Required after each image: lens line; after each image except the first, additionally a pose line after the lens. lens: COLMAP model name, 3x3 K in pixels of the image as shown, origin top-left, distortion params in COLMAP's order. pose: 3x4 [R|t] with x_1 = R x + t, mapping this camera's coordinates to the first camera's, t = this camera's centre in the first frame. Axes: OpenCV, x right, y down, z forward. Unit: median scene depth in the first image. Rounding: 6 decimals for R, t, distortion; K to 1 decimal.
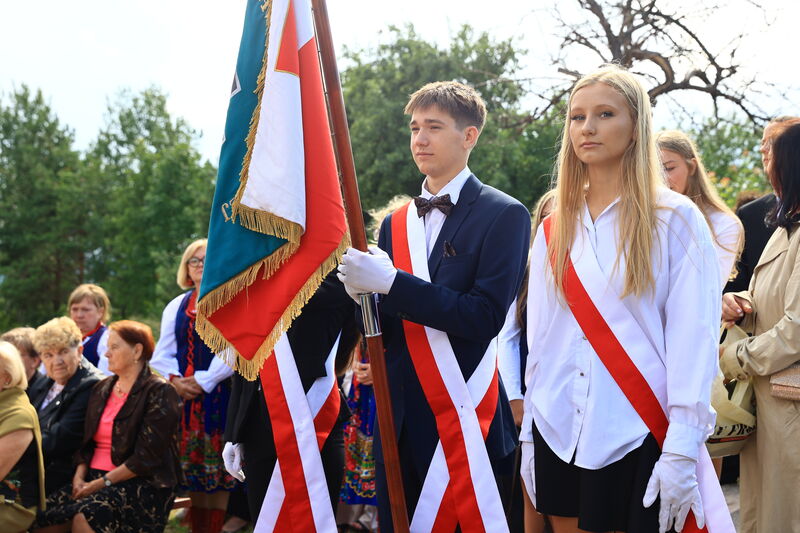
lens RADIAL K [[1337.6, 0, 398.6], [0, 1337.6, 266.9], [0, 0, 1]] dist [0.048401, 0.000000]
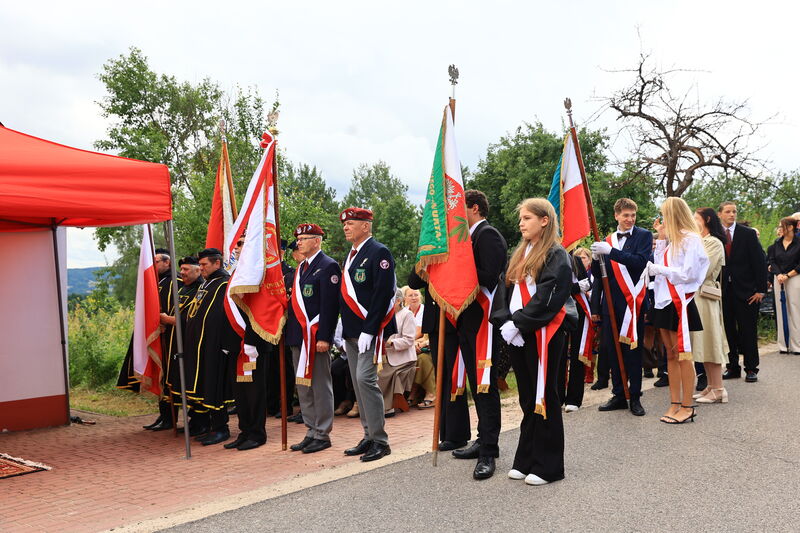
lens RADIAL K [[866.5, 0, 404.4], [0, 866.5, 263.8], [0, 0, 1]] dist [0.028967, 0.000000]
pose [[0.992809, -0.029221, -0.116088, -0.042759], [0.028860, 0.999572, -0.004793, 0.001008], [0.116178, 0.001408, 0.993227, -0.153420]]
